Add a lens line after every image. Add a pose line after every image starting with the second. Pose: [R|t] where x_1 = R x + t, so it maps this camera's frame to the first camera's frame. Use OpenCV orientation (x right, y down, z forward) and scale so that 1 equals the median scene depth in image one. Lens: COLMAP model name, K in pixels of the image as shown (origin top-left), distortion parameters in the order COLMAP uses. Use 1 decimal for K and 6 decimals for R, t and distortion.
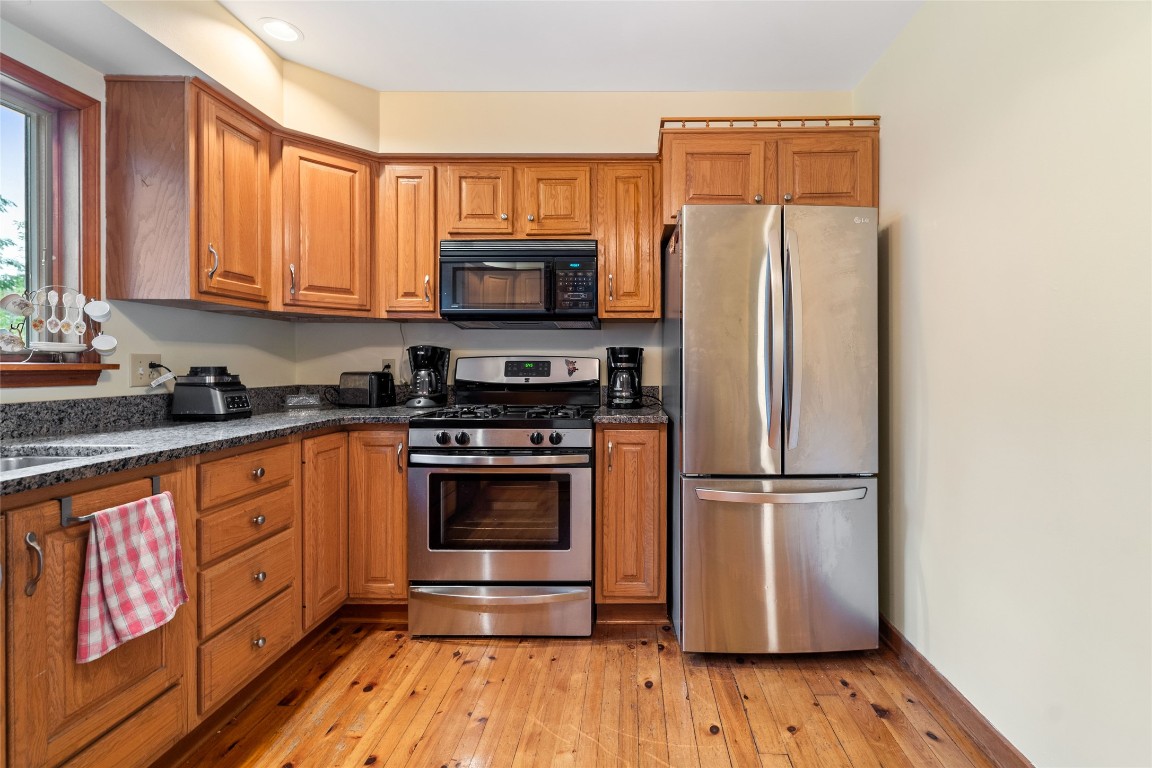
lens RADIAL K [[529.6, 0, 595.2], [0, 529.6, 363.4], [0, 0, 1]] dist [0.004863, -0.003202]
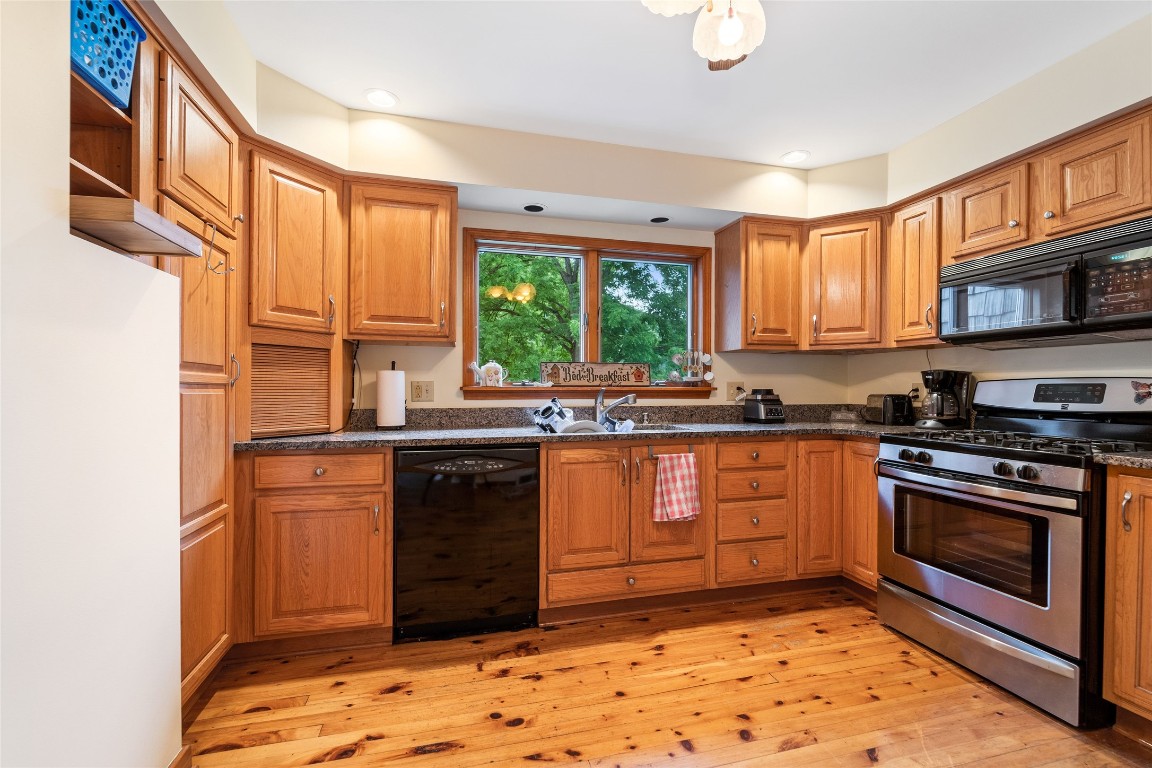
lens RADIAL K [[474.1, 0, 578.4], [0, 474.1, 386.9], [0, 0, 1]] dist [-0.000855, -0.001896]
pose [[0.265559, -0.003222, -0.964089, 0.480860], [-0.000257, 0.999994, -0.003413, 0.003783], [0.964094, 0.001154, 0.265557, 0.087637]]
